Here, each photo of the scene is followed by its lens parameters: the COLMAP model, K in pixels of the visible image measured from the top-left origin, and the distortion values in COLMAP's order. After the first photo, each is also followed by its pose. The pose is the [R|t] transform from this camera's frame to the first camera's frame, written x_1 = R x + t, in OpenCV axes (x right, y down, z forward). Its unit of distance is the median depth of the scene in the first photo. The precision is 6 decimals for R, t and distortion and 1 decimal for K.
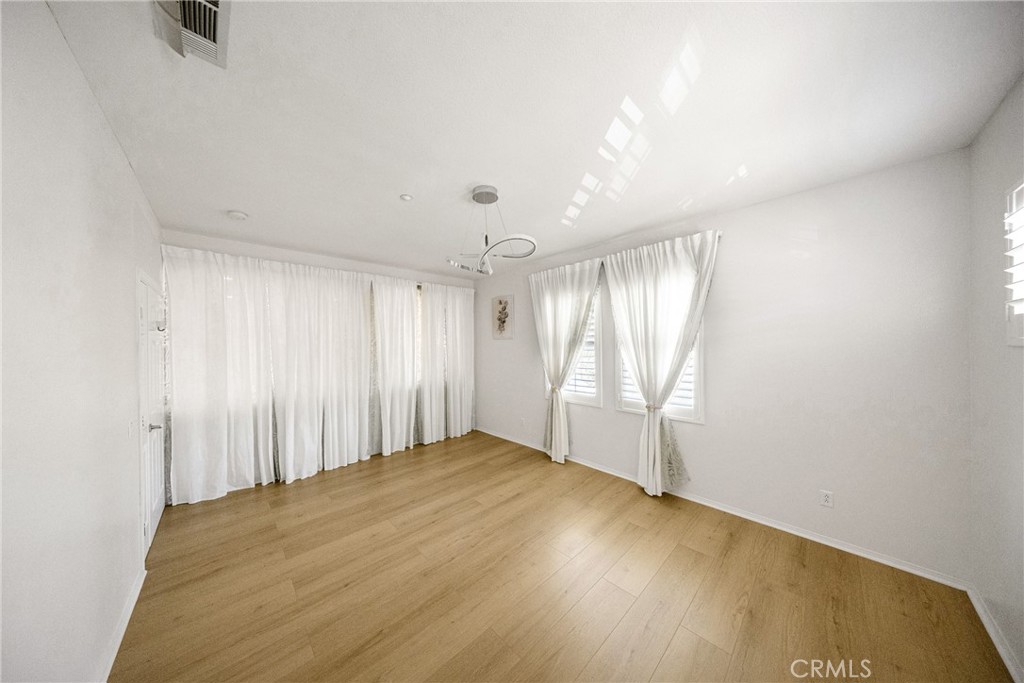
lens RADIAL K [[318.4, 0, 509.1], [0, 318.4, 341.6], [0, 0, 1]] dist [0.012389, -0.003325]
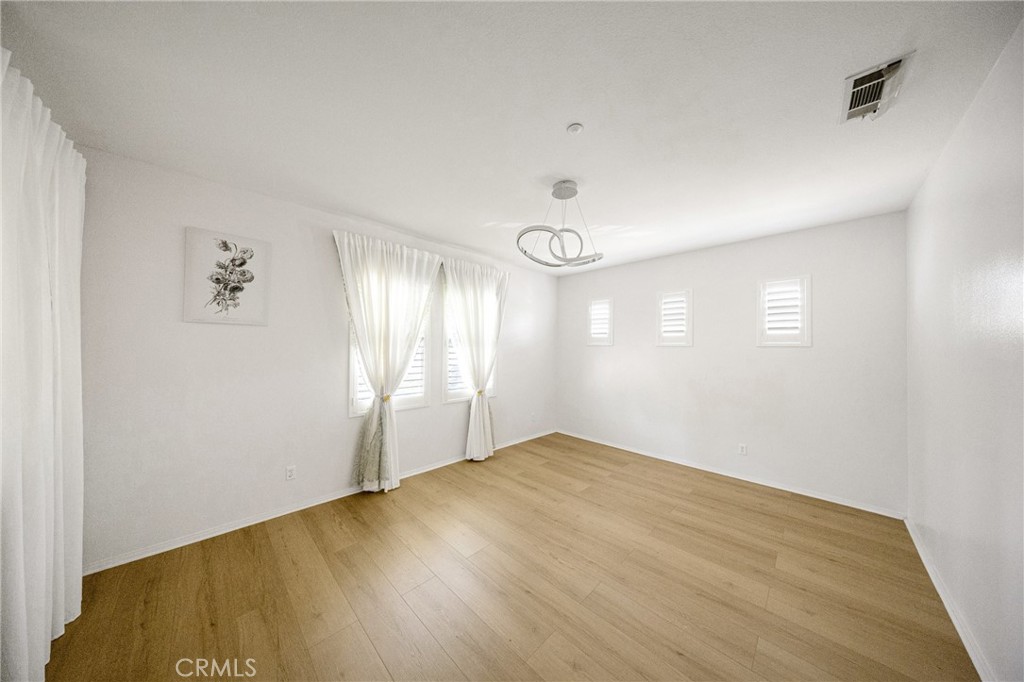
lens RADIAL K [[307.7, 0, 513.8], [0, 307.7, 338.1], [0, 0, 1]] dist [-0.014437, 0.000035]
pose [[-0.080899, 0.034293, 0.996132, -0.582152], [-0.020299, 0.999144, -0.036045, 0.024160], [-0.996516, -0.023136, -0.080134, 0.699089]]
